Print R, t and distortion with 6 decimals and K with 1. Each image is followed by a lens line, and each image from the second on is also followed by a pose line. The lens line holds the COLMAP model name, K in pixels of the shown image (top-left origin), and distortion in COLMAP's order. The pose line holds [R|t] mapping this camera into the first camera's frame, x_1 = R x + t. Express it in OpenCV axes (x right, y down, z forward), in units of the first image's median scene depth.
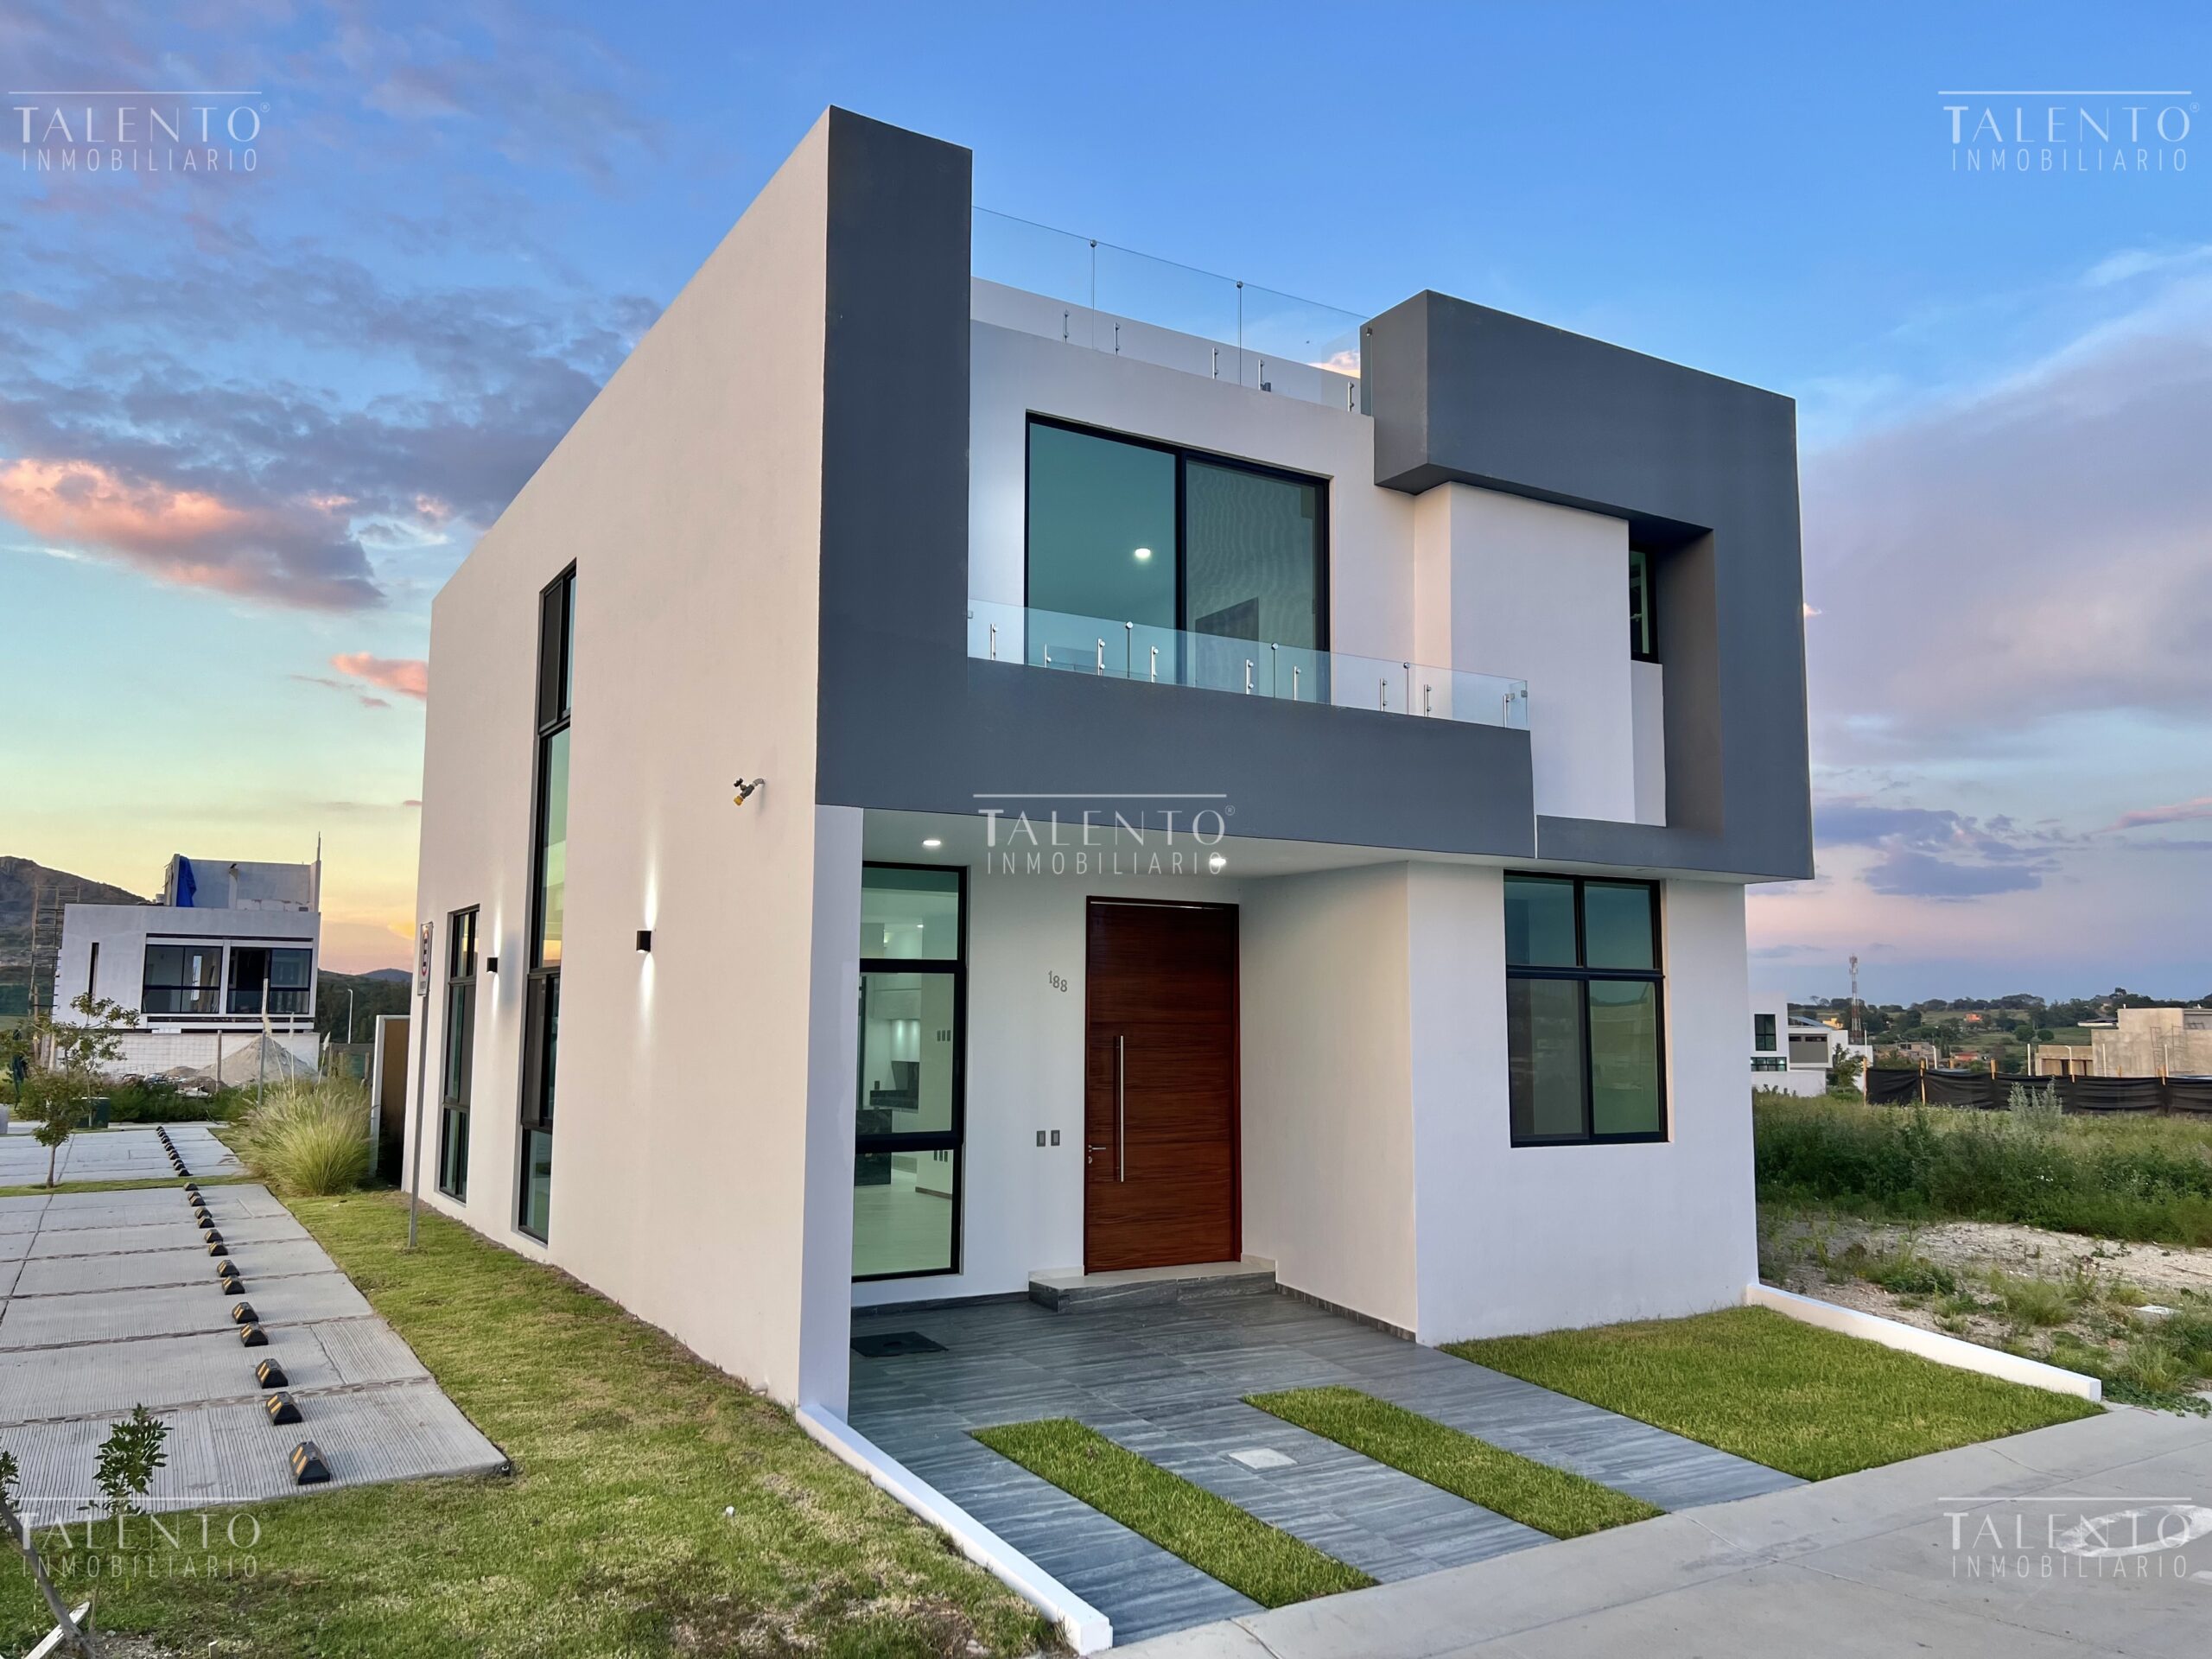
lens RADIAL K [[1680.2, 0, 1048.7], [0, 1680.2, 824.6], [0, 0, 1]] dist [0.032703, -0.027356]
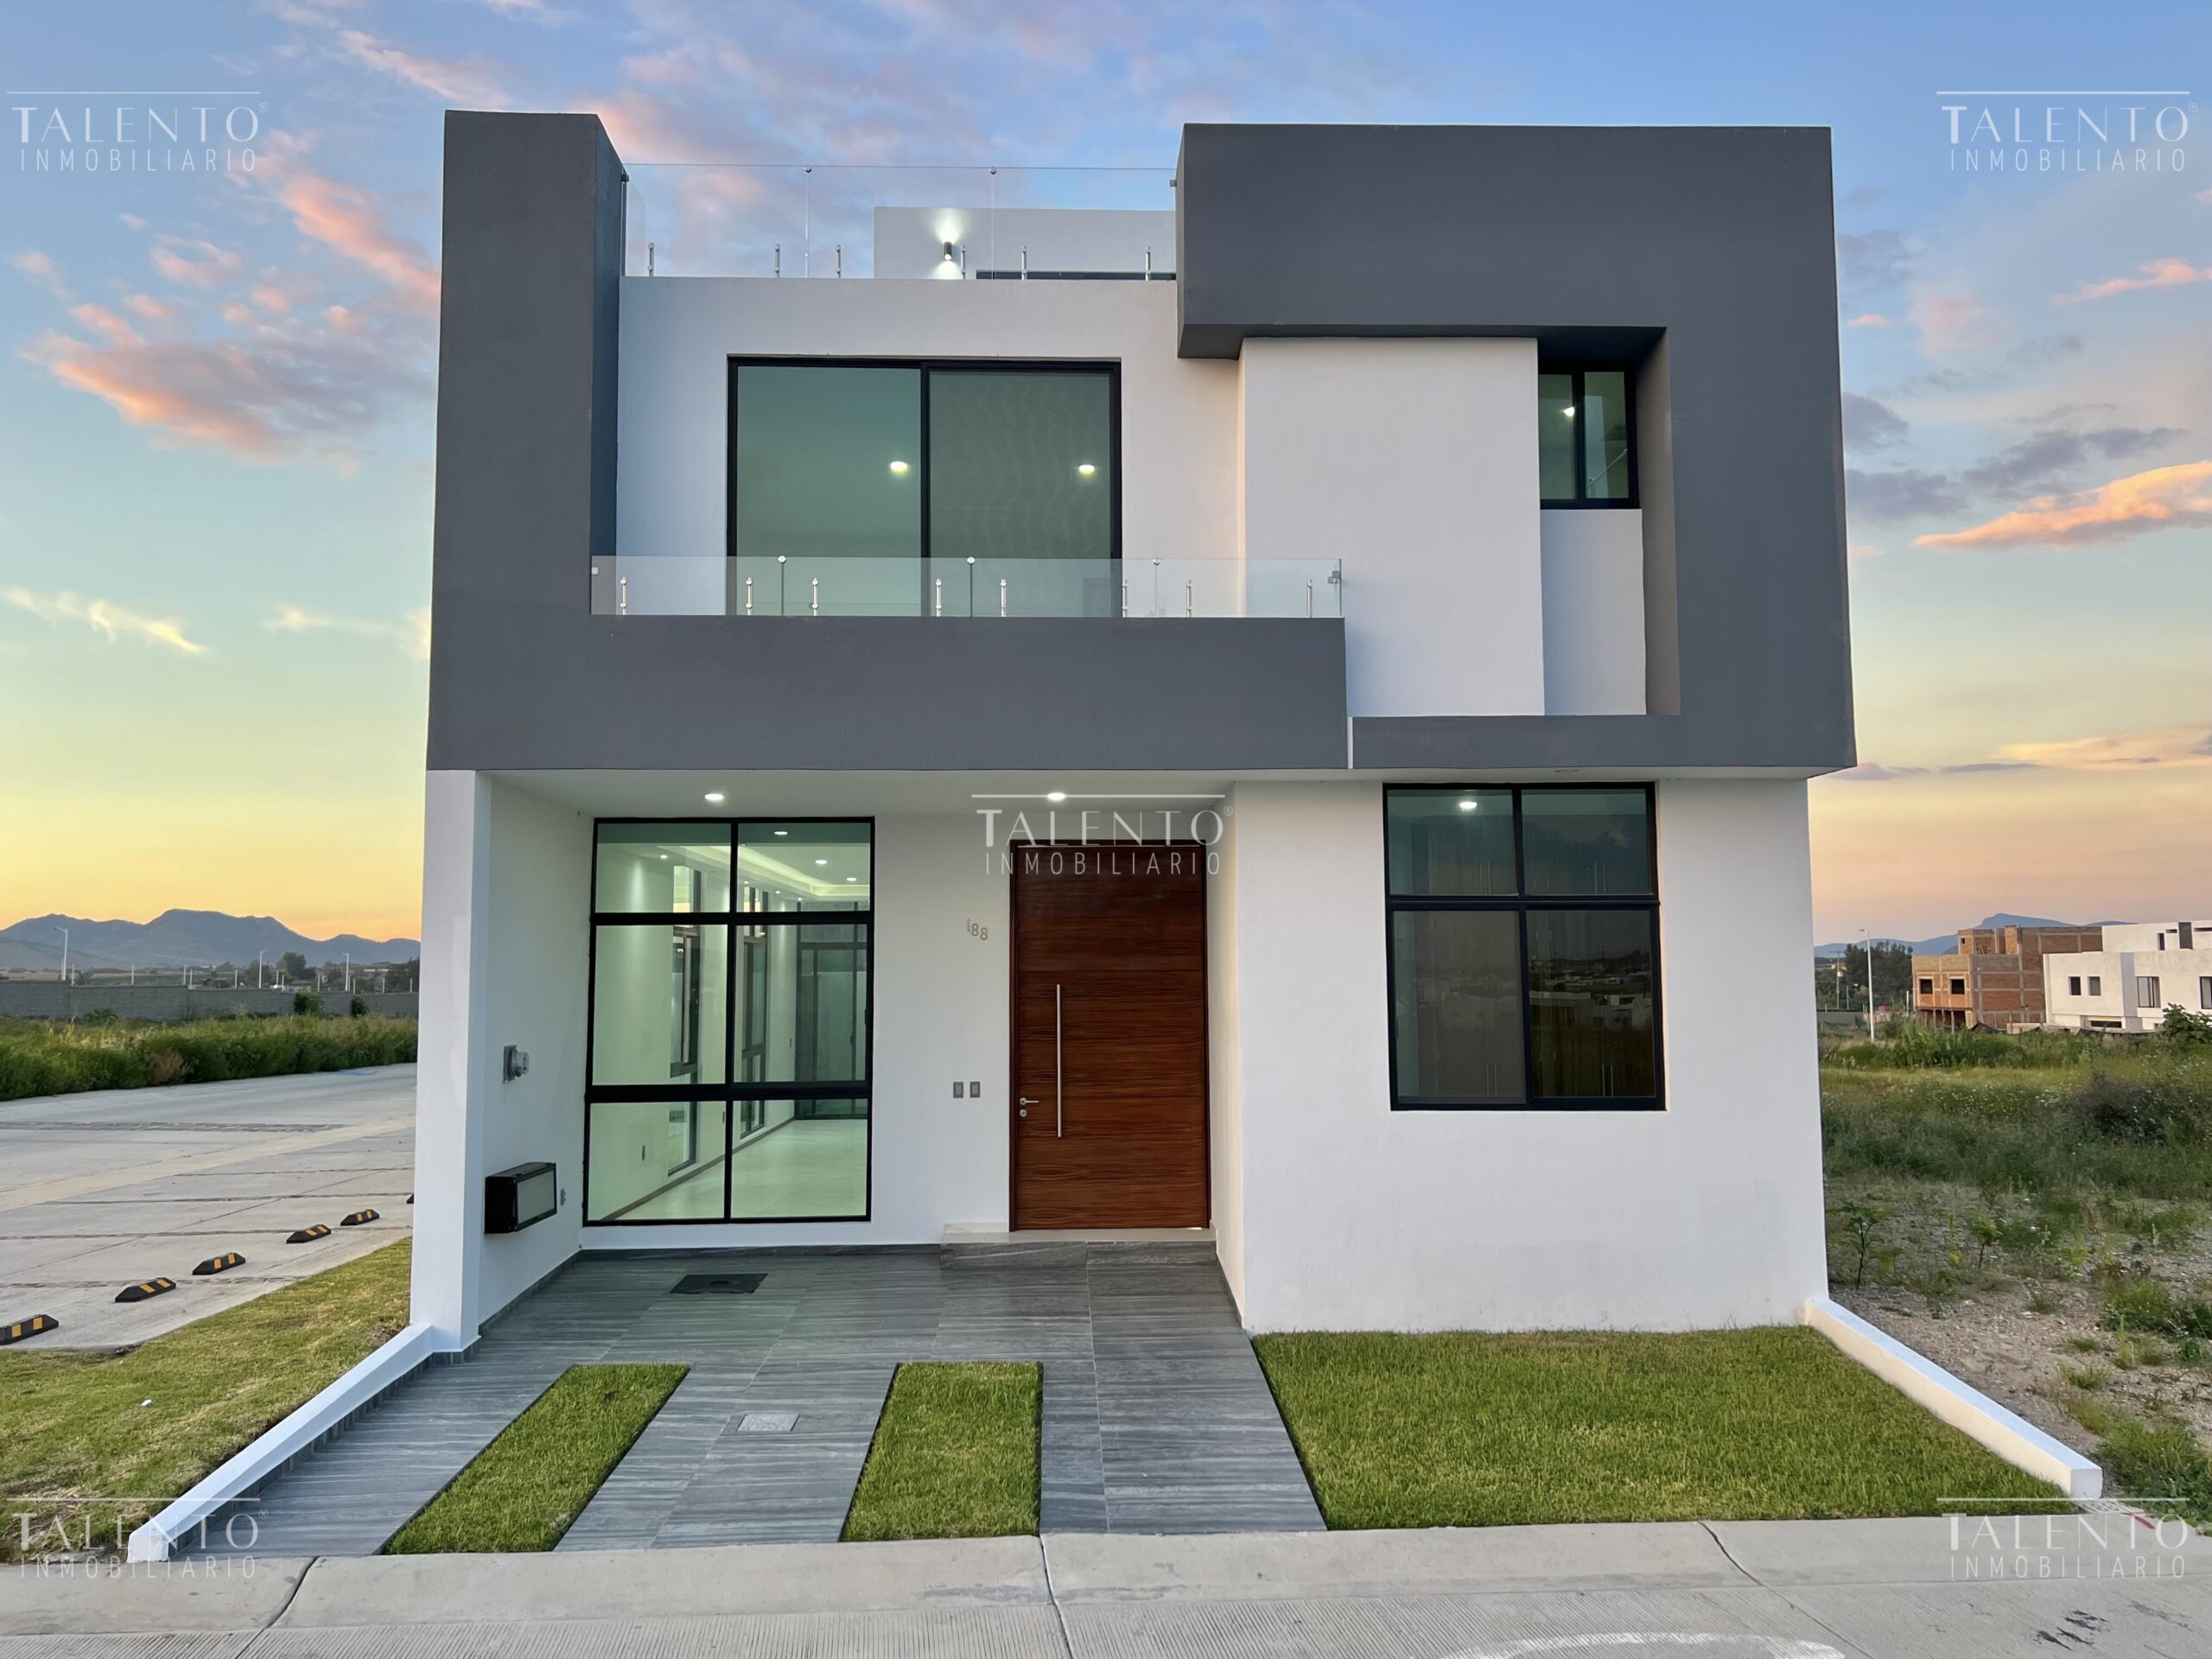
lens RADIAL K [[1680.2, 0, 1103.2], [0, 1680.2, 835.3], [0, 0, 1]] dist [0.032703, -0.027356]
pose [[0.873816, -0.052032, -0.483465, 0.580439], [0.067779, 0.997585, 0.015141, 0.031583], [0.481509, -0.045999, 0.875233, 0.202353]]
